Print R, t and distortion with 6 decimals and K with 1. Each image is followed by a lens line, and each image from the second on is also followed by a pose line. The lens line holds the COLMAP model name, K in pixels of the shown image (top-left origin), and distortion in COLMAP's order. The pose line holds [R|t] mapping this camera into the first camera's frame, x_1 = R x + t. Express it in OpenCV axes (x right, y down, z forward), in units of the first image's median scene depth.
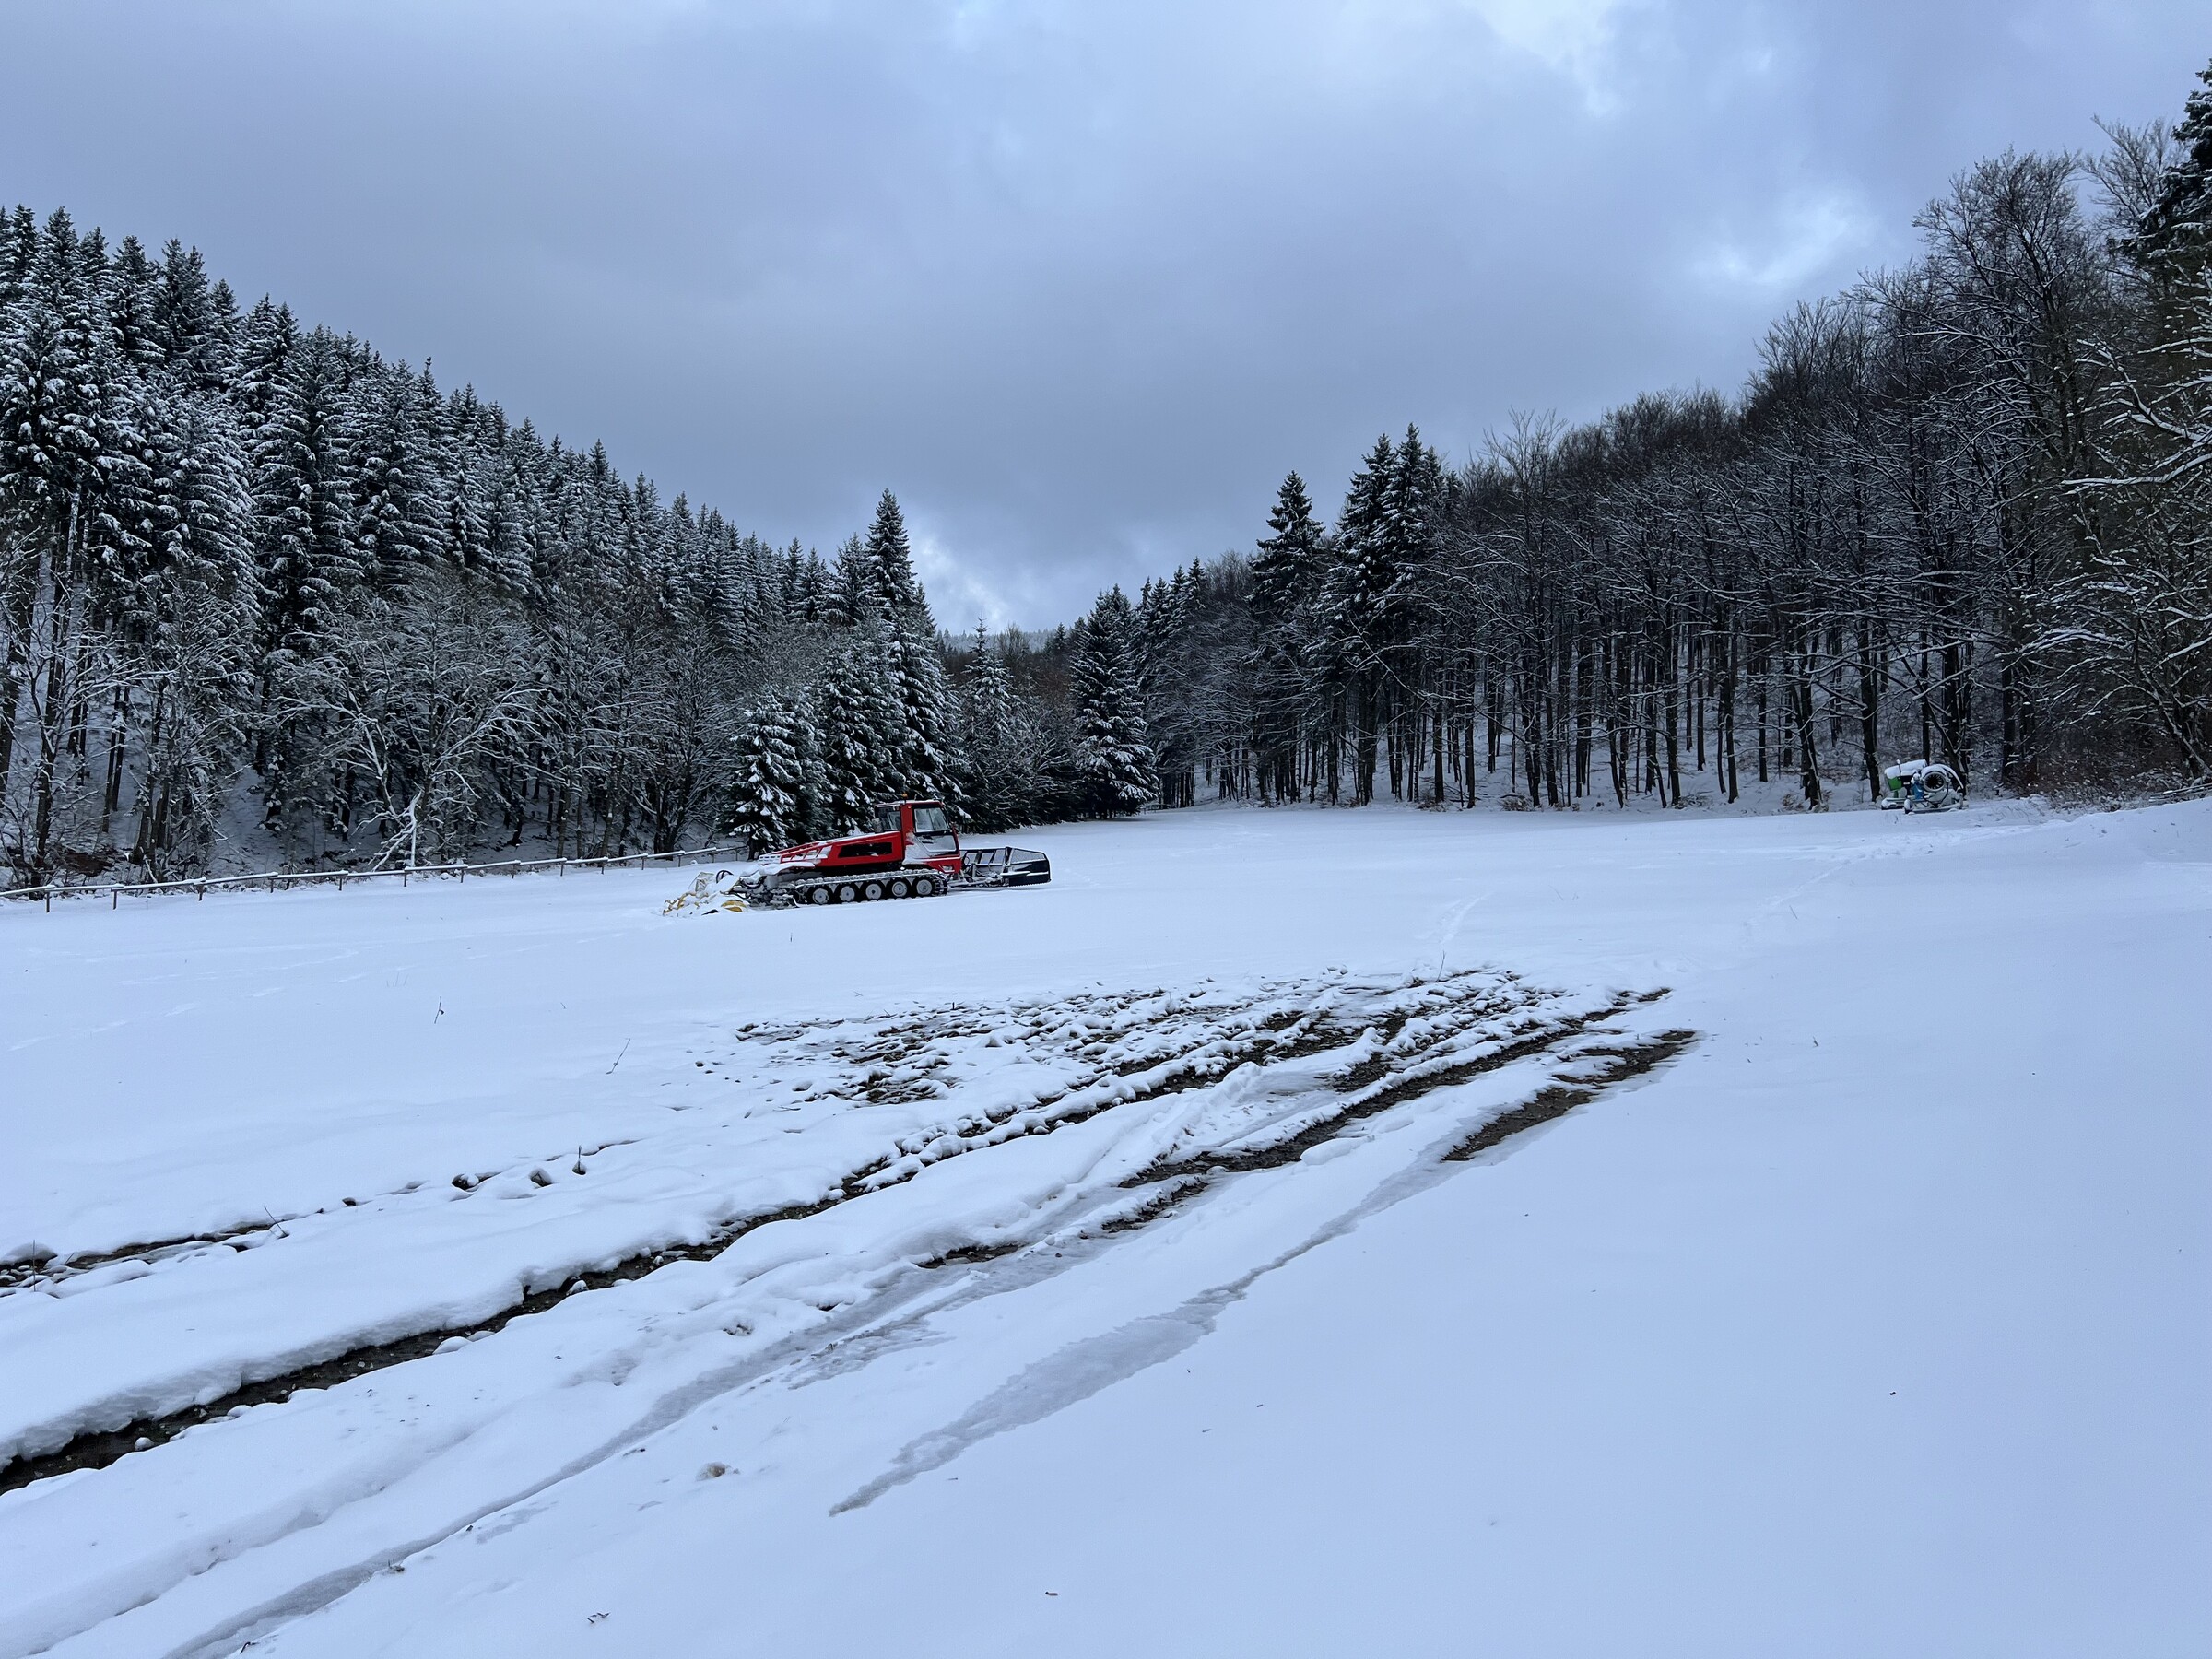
lens RADIAL K [[1617.6, 0, 1104.0], [0, 1617.6, 832.5], [0, 0, 1]] dist [-0.001712, -0.015839]
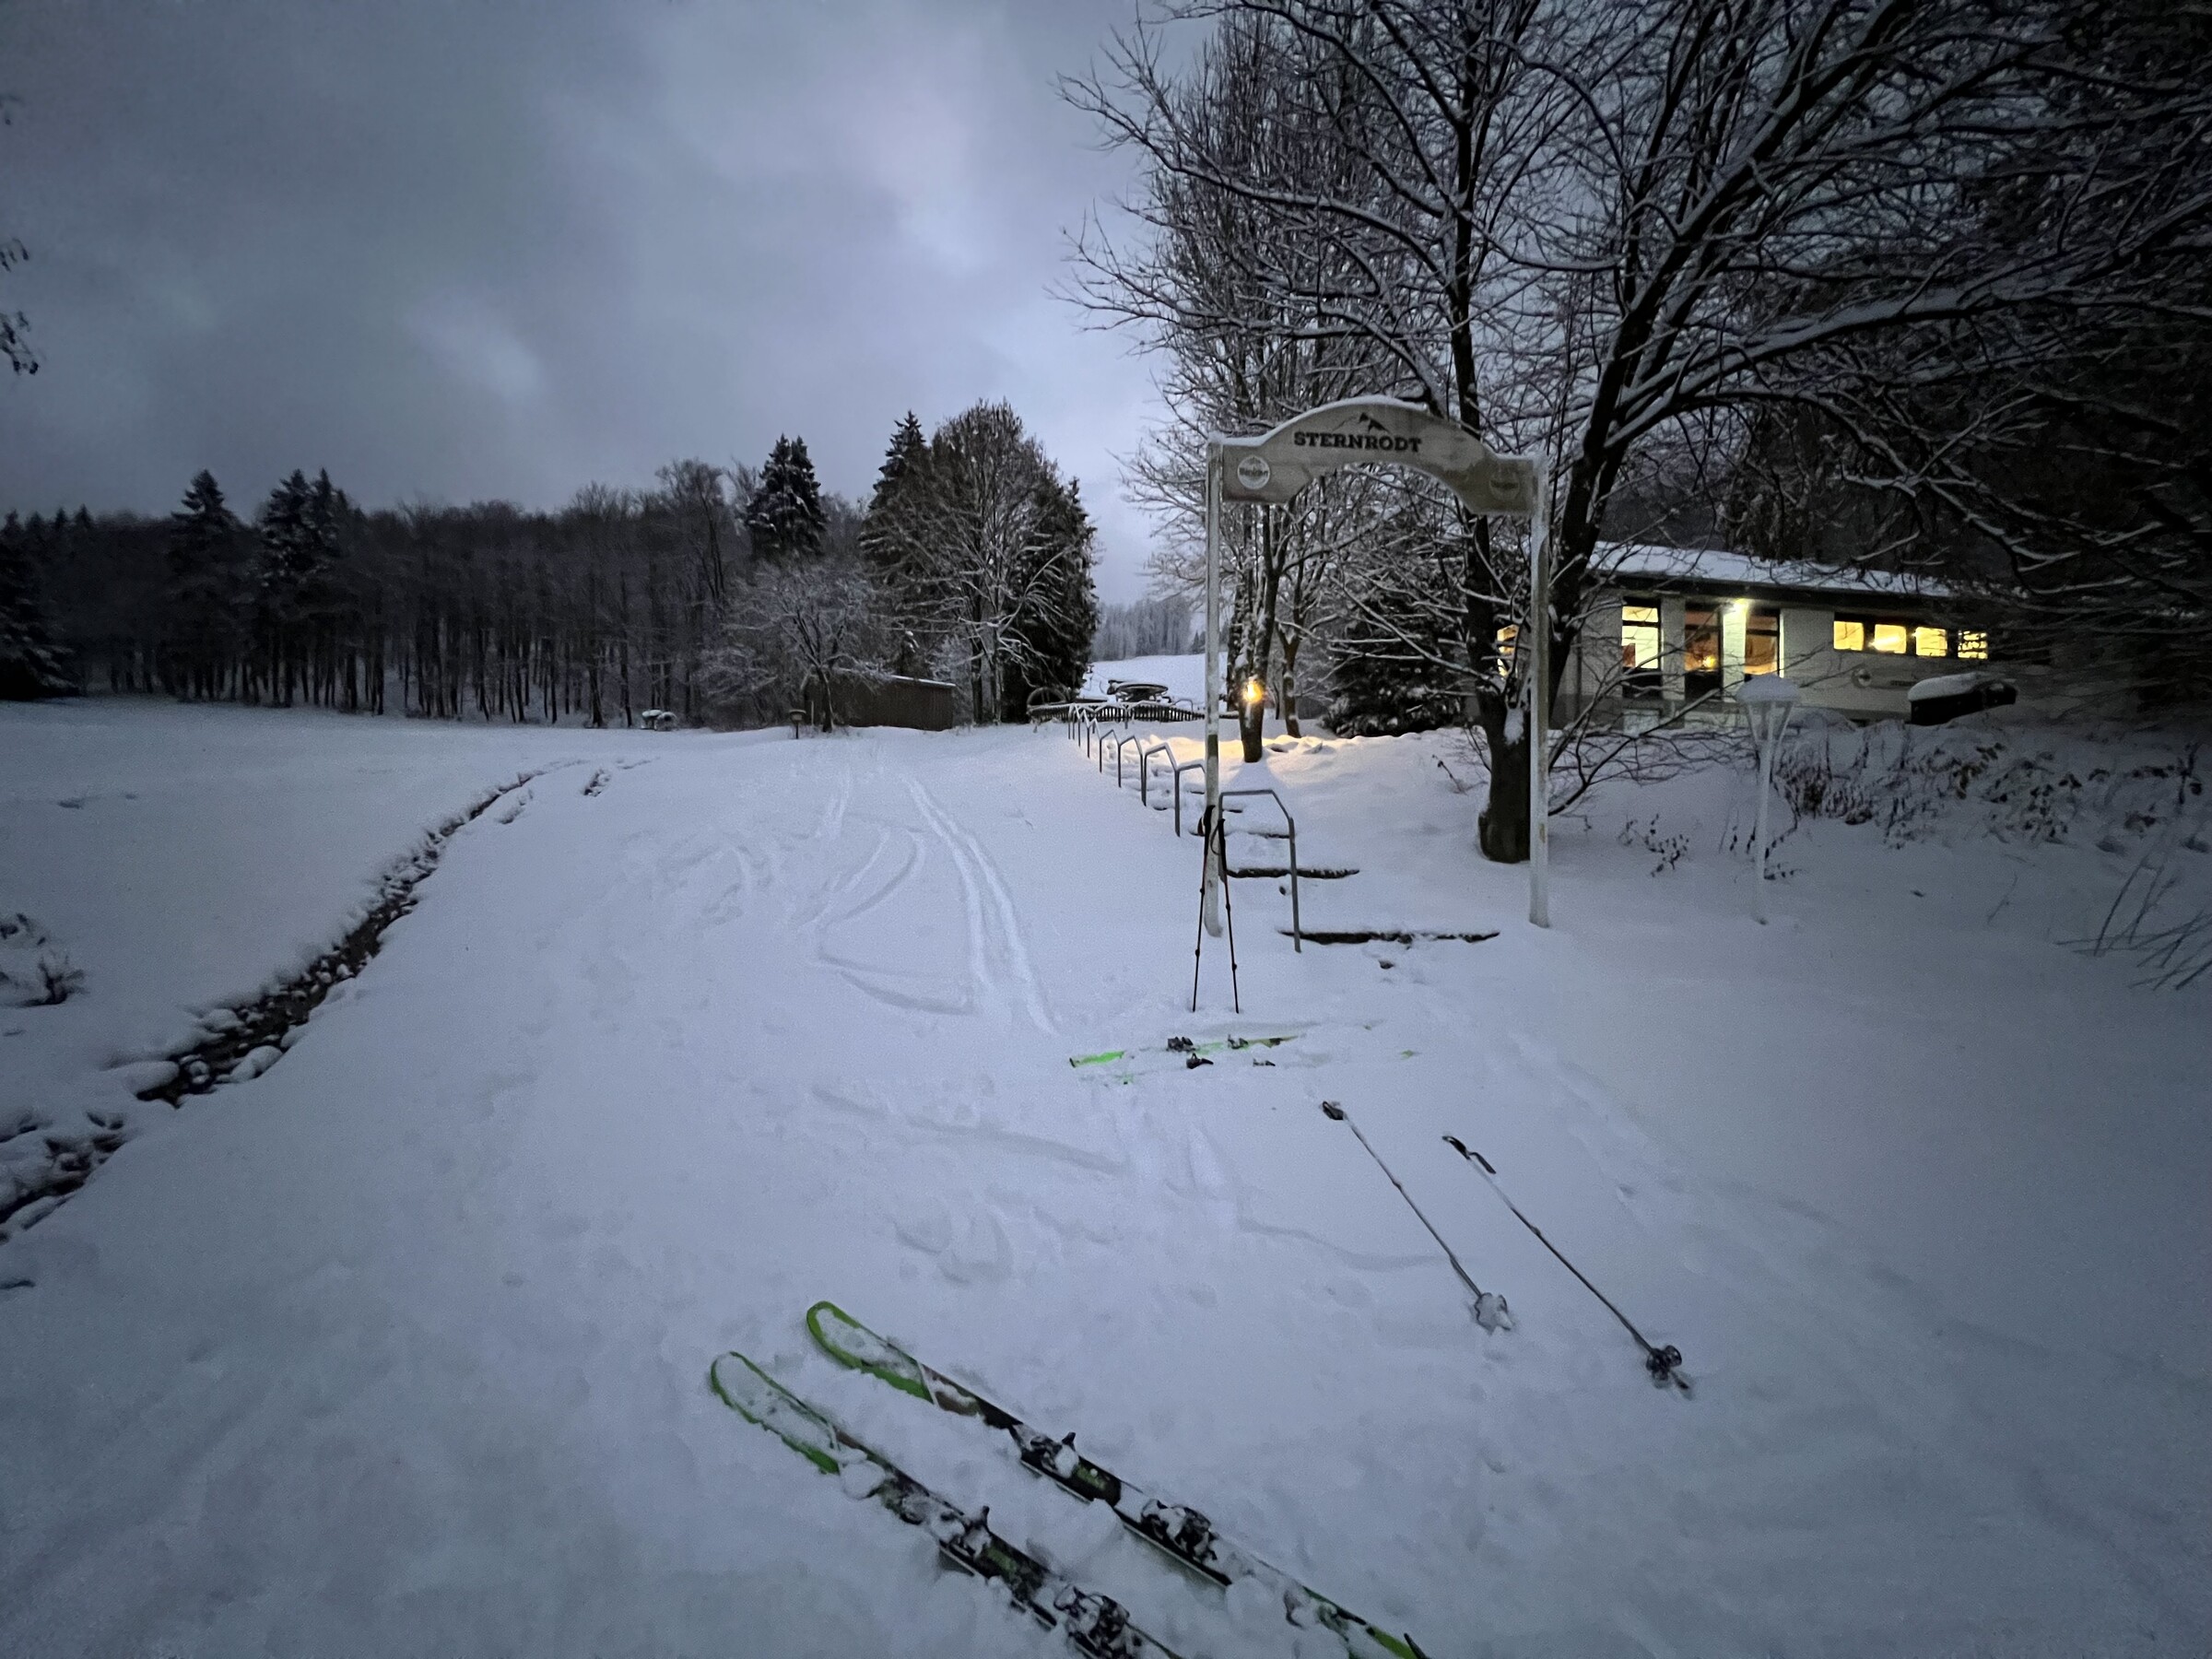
lens RADIAL K [[890.2, 0, 1110.8], [0, 890.2, 832.8], [0, 0, 1]] dist [0.000340, -0.000140]
pose [[0.563349, -0.021170, 0.825948, -0.100541], [-0.052054, 0.996776, 0.061053, 0.009794], [-0.824578, -0.077388, 0.560431, -0.149311]]
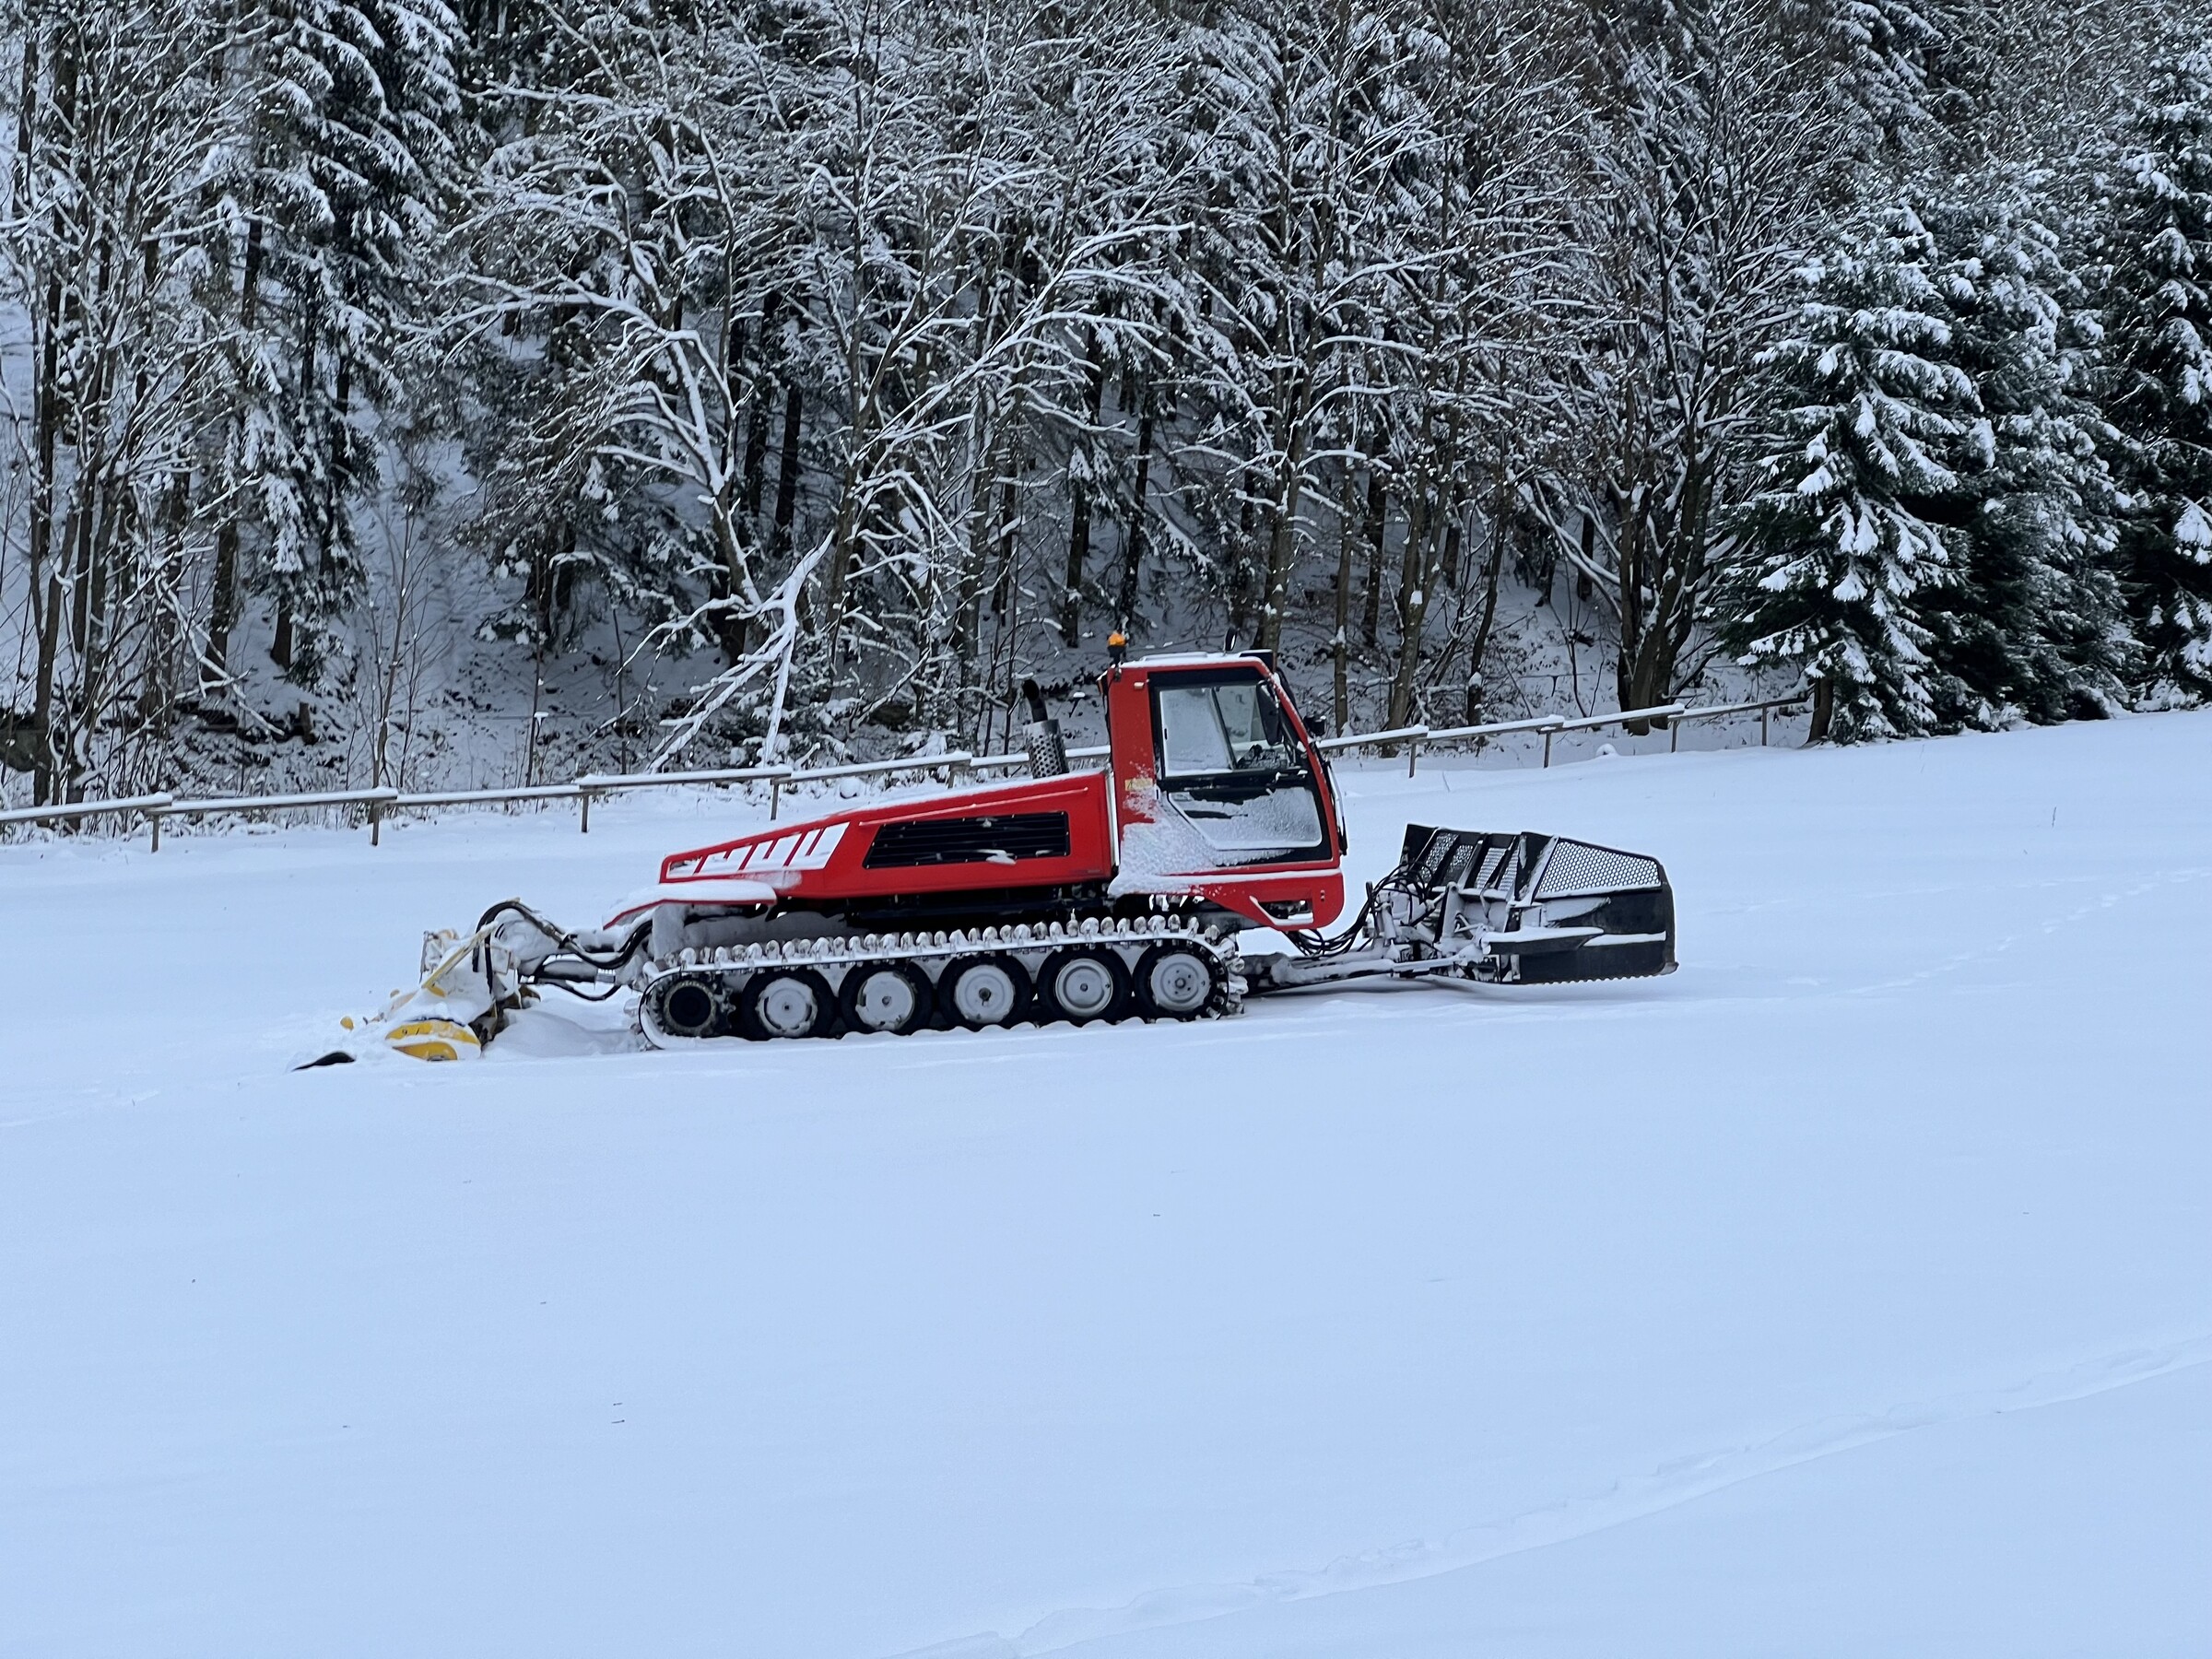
lens RADIAL K [[4698.9, 0, 1105.1], [0, 4698.9, 829.1], [0, 0, 1]] dist [0.173870, 0.000000]
pose [[0.870782, 0.023559, -0.491104, 0.257044], [0.002112, 0.998663, 0.051653, -0.031371], [0.491664, -0.046016, 0.869568, 0.316773]]
